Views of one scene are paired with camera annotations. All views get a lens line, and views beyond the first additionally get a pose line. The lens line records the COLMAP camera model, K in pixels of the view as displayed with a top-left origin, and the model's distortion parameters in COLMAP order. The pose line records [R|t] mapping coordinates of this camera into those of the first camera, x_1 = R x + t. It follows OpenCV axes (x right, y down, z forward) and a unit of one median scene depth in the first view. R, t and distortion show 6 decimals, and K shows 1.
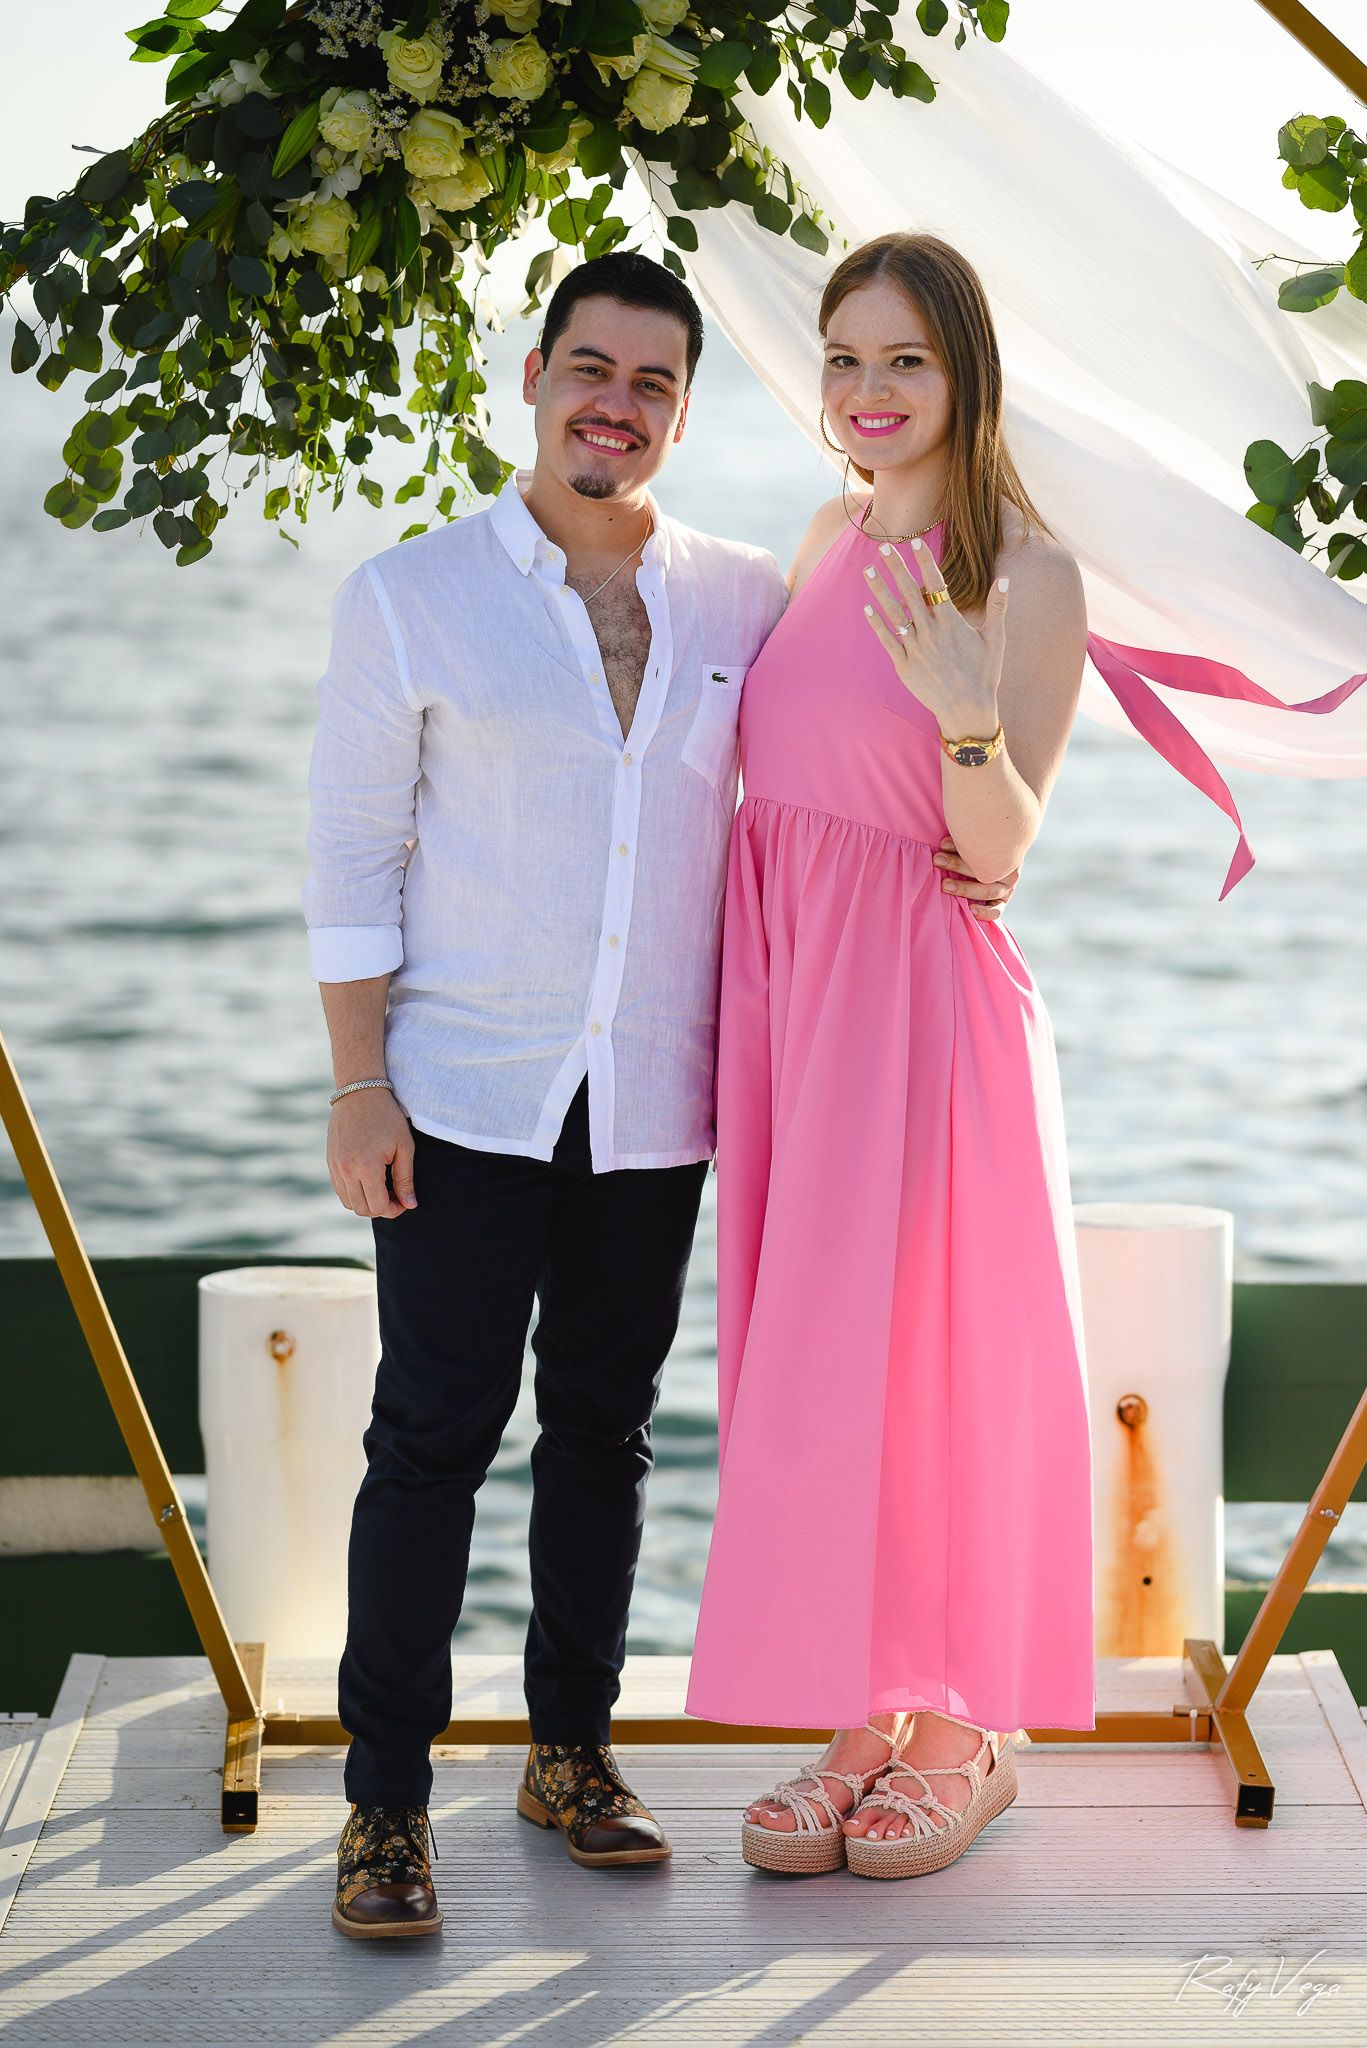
lens RADIAL K [[5088.6, 0, 730.3], [0, 5088.6, 1031.0], [0, 0, 1]] dist [0.049112, -1.125907]
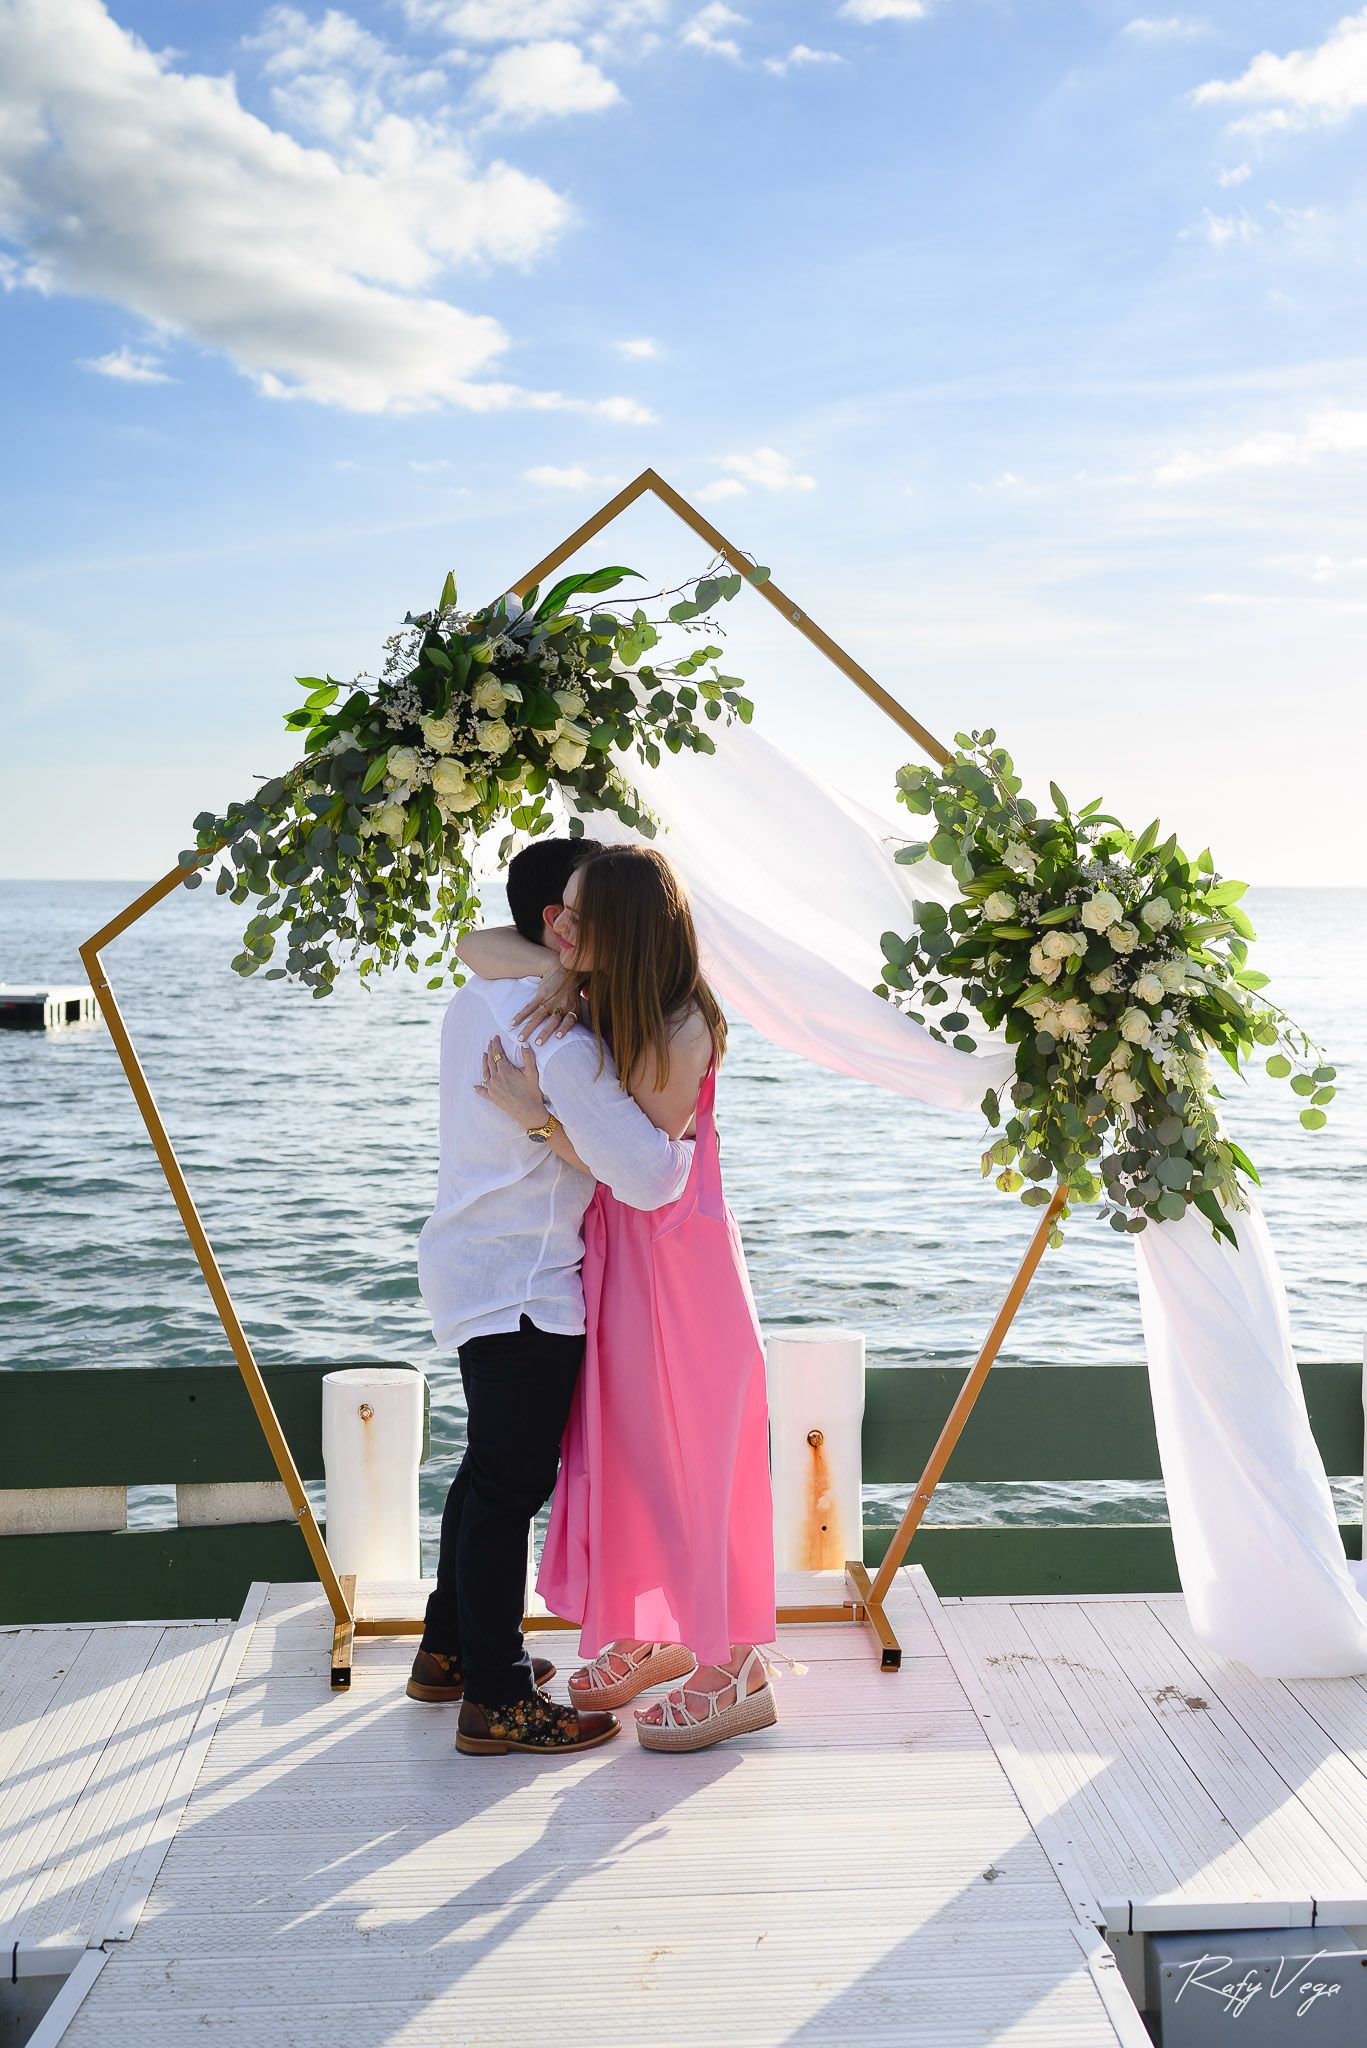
lens RADIAL K [[2365.4, 0, 787.7], [0, 2365.4, 1043.8], [0, 0, 1]] dist [-0.010029, 0.030281]
pose [[0.996311, -0.002903, 0.085768, -0.008704], [0.009050, 0.997409, -0.071369, -0.012138], [-0.085338, 0.071882, 0.993756, 0.127609]]
